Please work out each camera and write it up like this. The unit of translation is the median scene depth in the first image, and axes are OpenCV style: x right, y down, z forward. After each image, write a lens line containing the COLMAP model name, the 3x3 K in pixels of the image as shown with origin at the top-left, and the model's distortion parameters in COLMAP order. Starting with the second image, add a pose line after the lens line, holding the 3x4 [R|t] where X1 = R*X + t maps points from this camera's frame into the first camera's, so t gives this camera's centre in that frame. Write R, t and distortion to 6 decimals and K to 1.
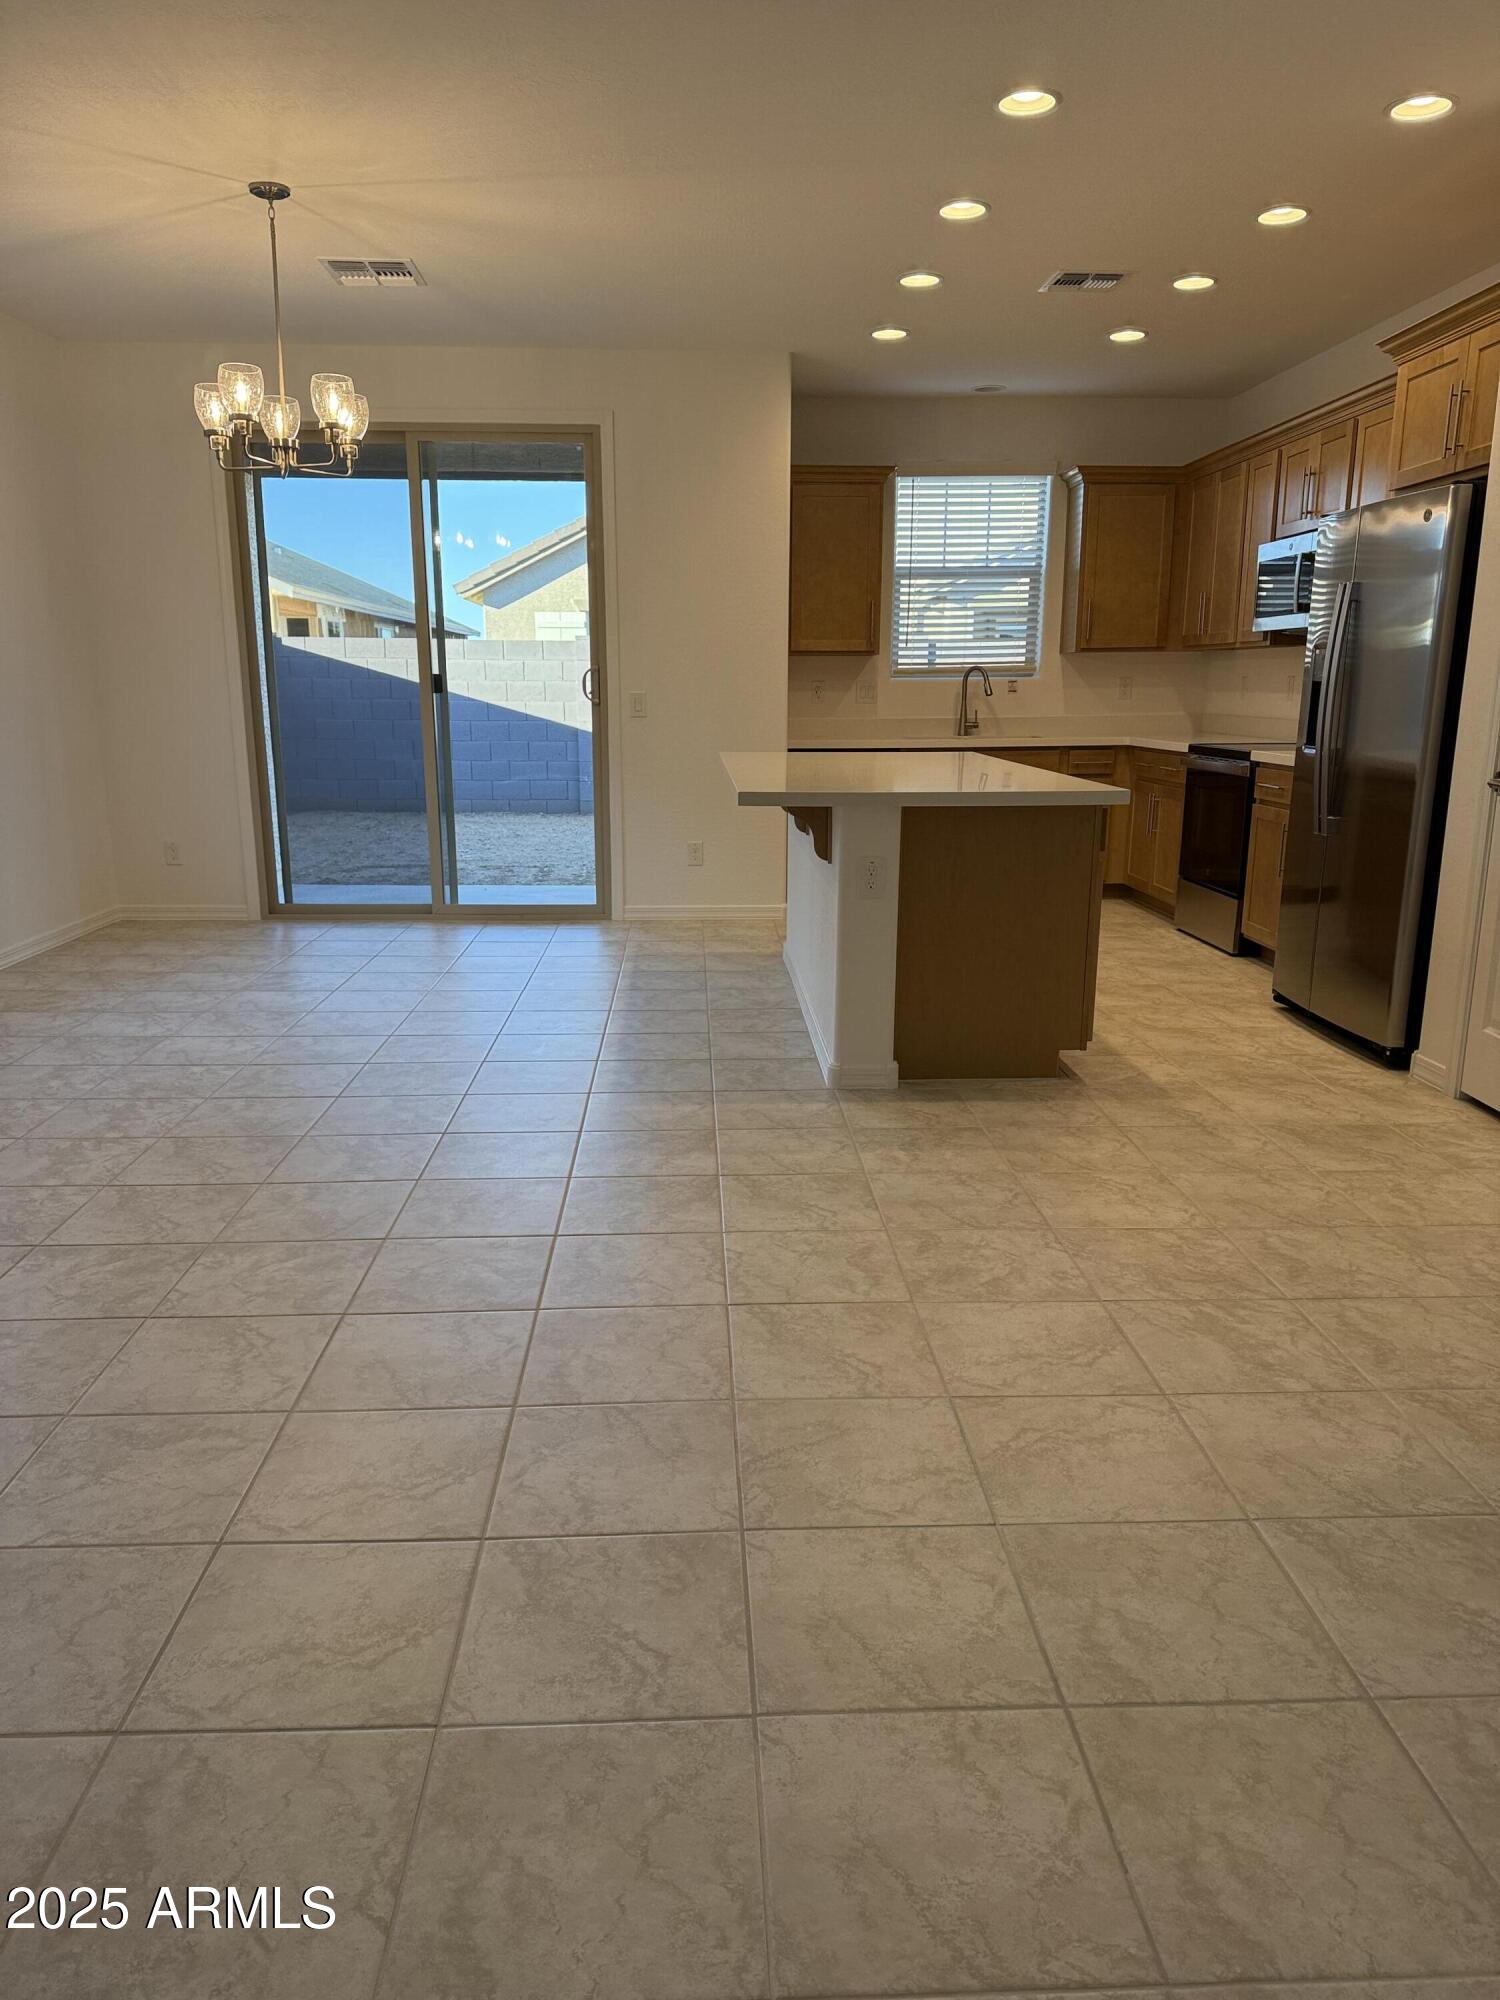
lens RADIAL K [[1399.6, 0, 721.1], [0, 1399.6, 1052.5], [0, 0, 1]] dist [0.025686, -0.036652]
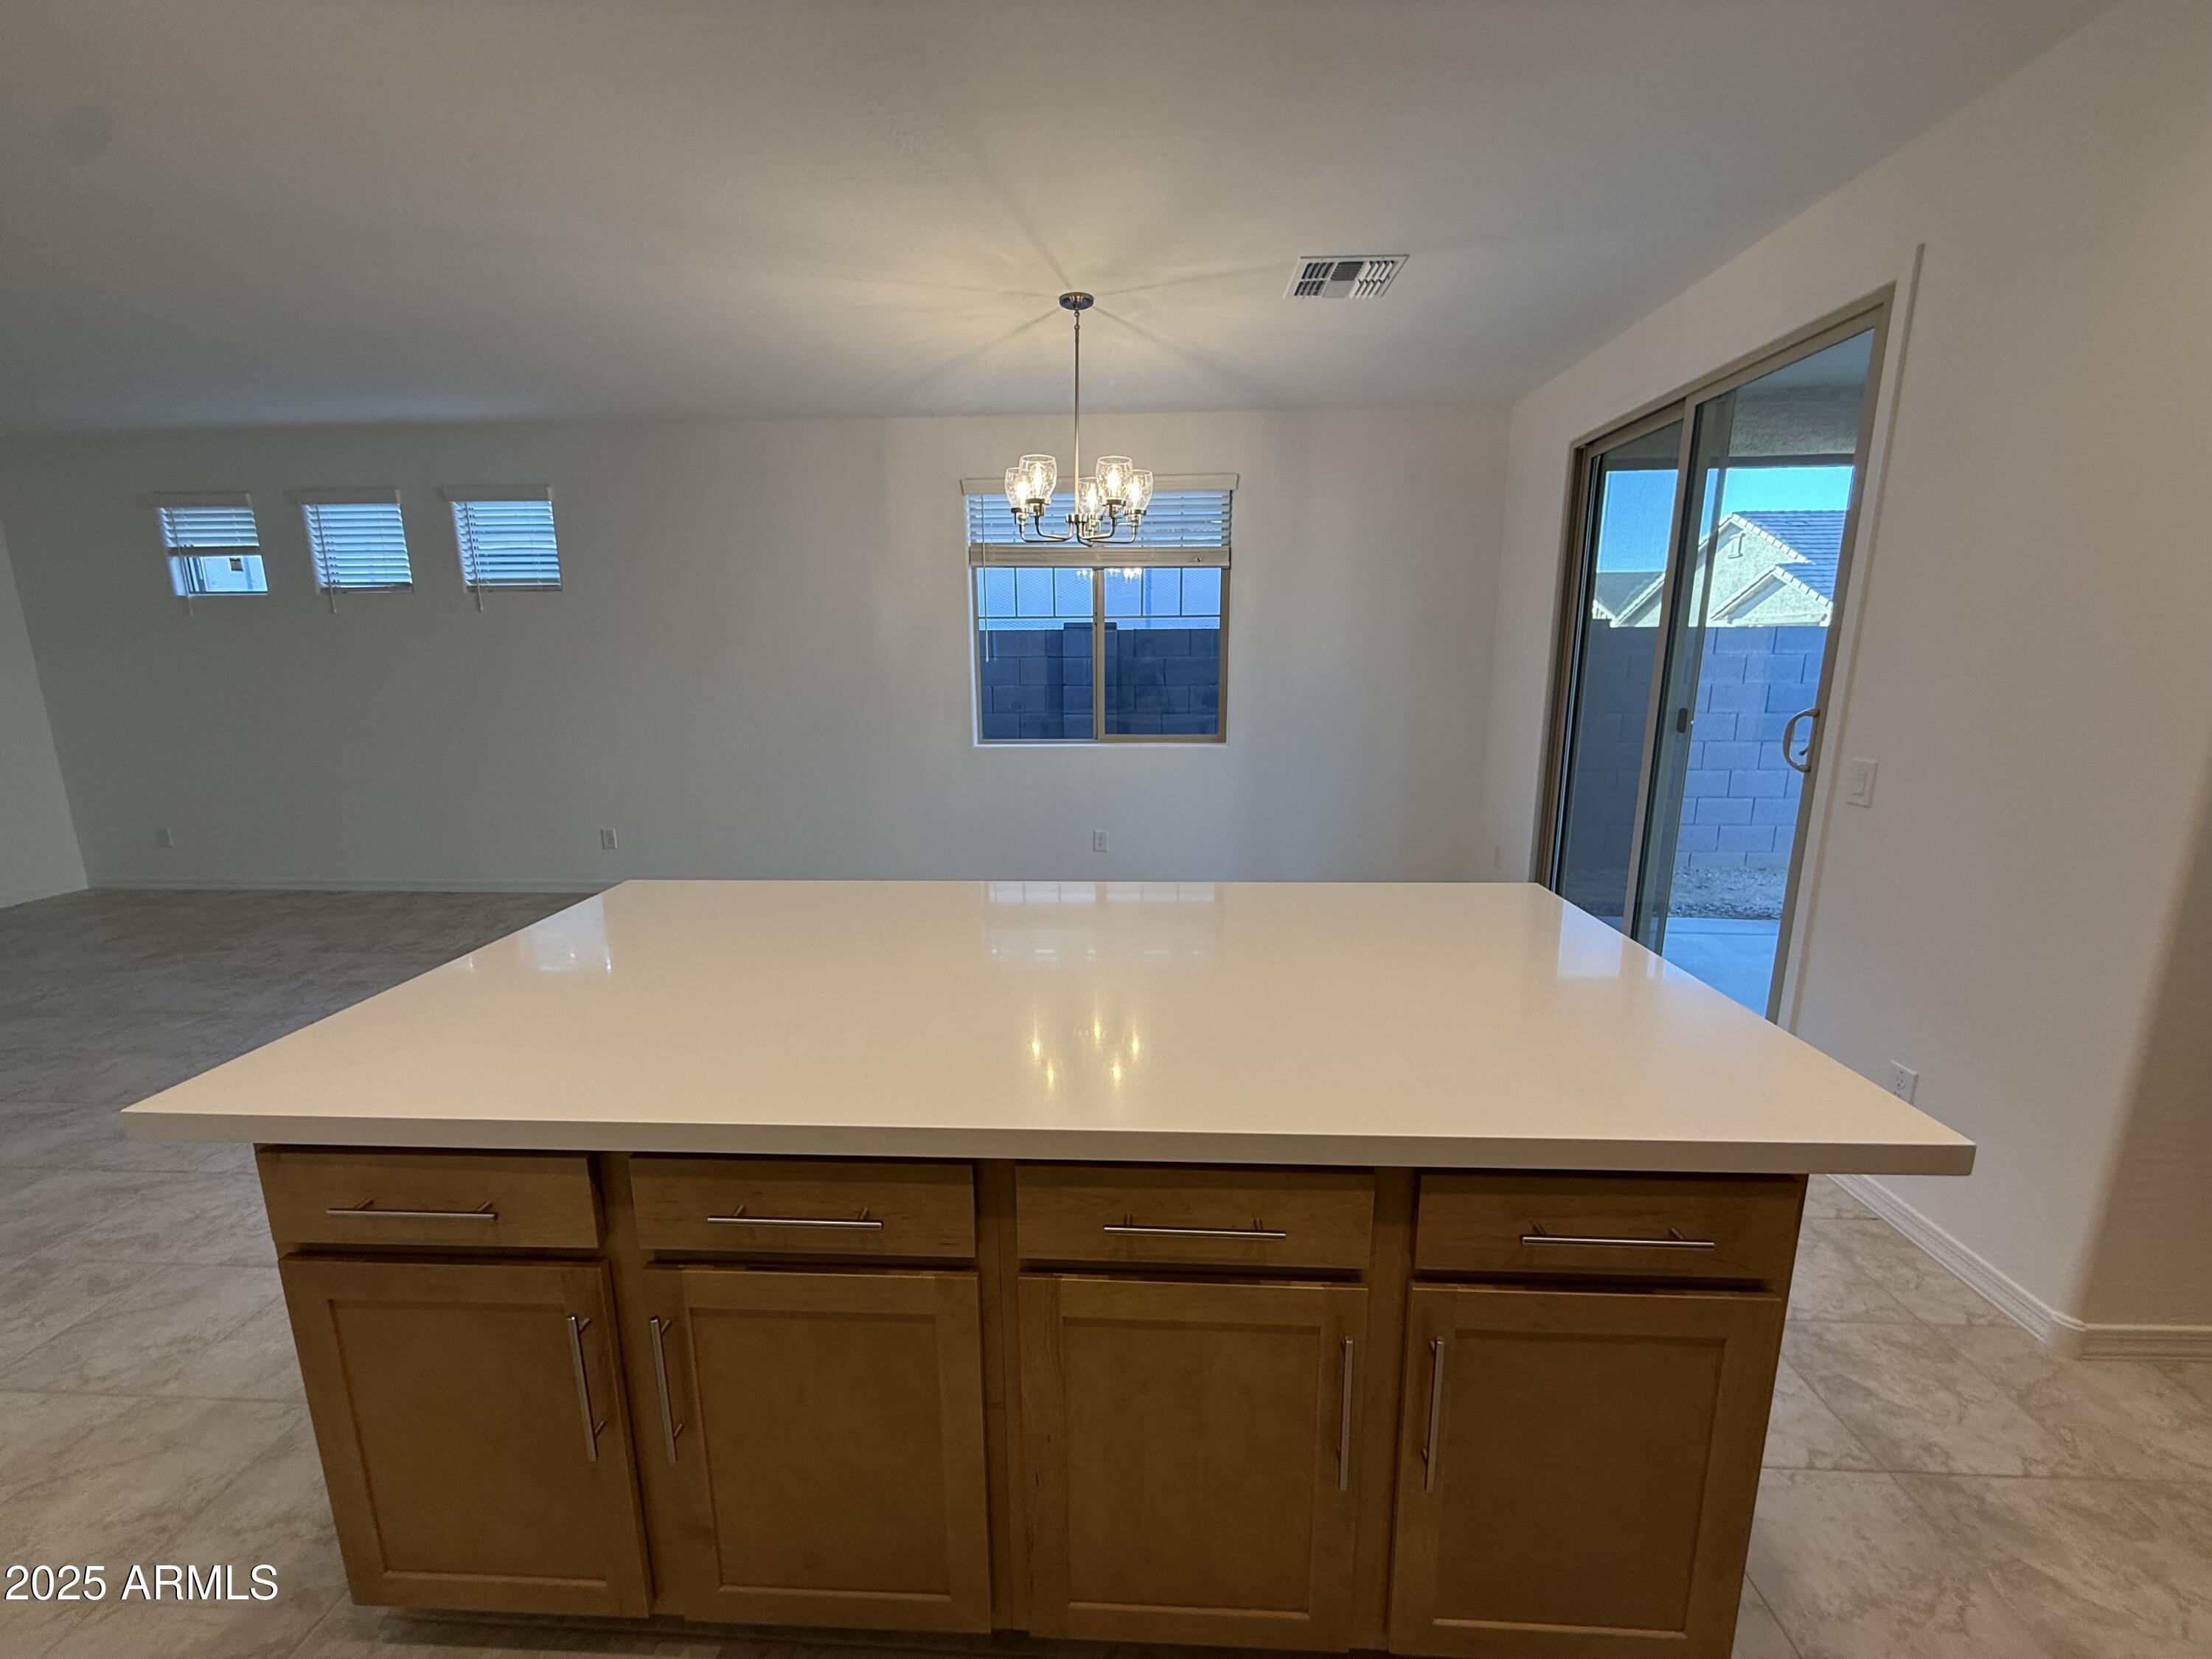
lens RADIAL K [[881.9, 0, 1108.7], [0, 881.9, 834.0], [0, 0, 1]] dist [0.004188, -0.001547]
pose [[-0.076687, 0.200277, -0.976733, 0.472206], [-0.250738, 0.944262, 0.213306, -0.364721], [0.965013, 0.261262, -0.022195, 1.162577]]
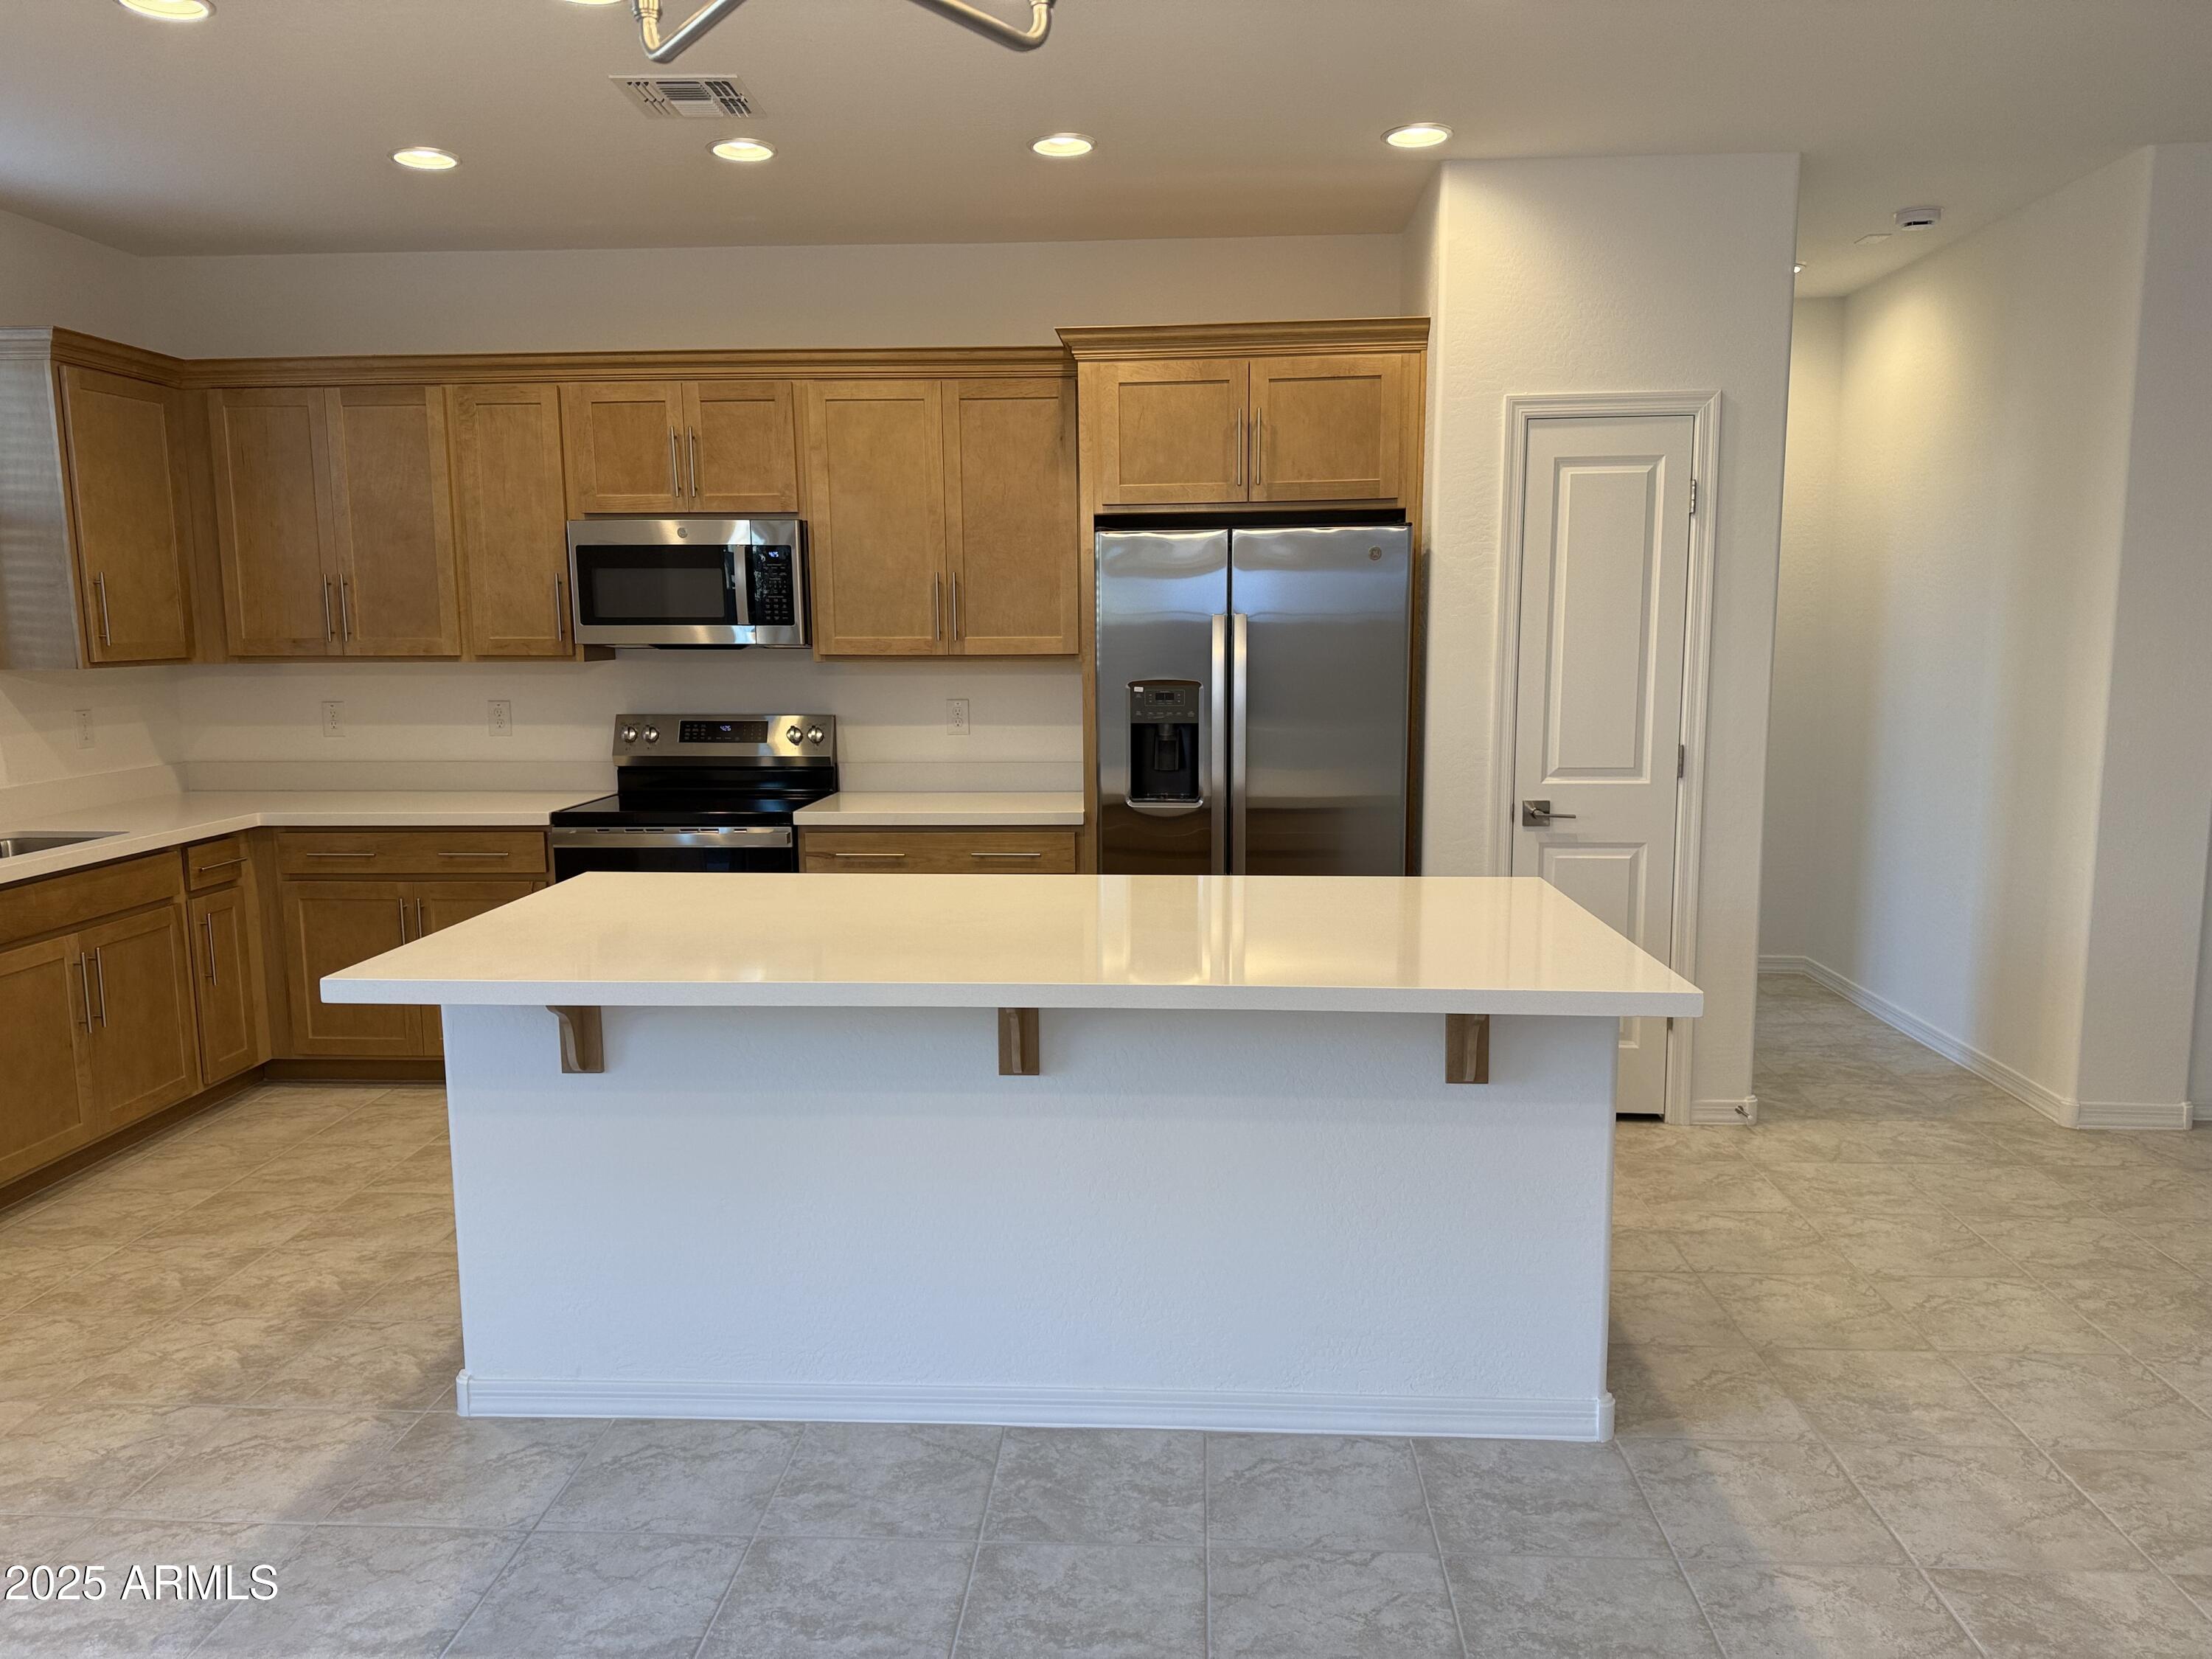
lens RADIAL K [[1548.0, 0, 1110.2], [0, 1548.0, 851.5], [0, 0, 1]] dist [0.025686, -0.036652]
pose [[0.082261, -0.141137, 0.986567, -0.532594], [0.260061, 0.958664, 0.115462, -0.331035], [-0.962082, 0.247070, 0.115565, 1.026270]]
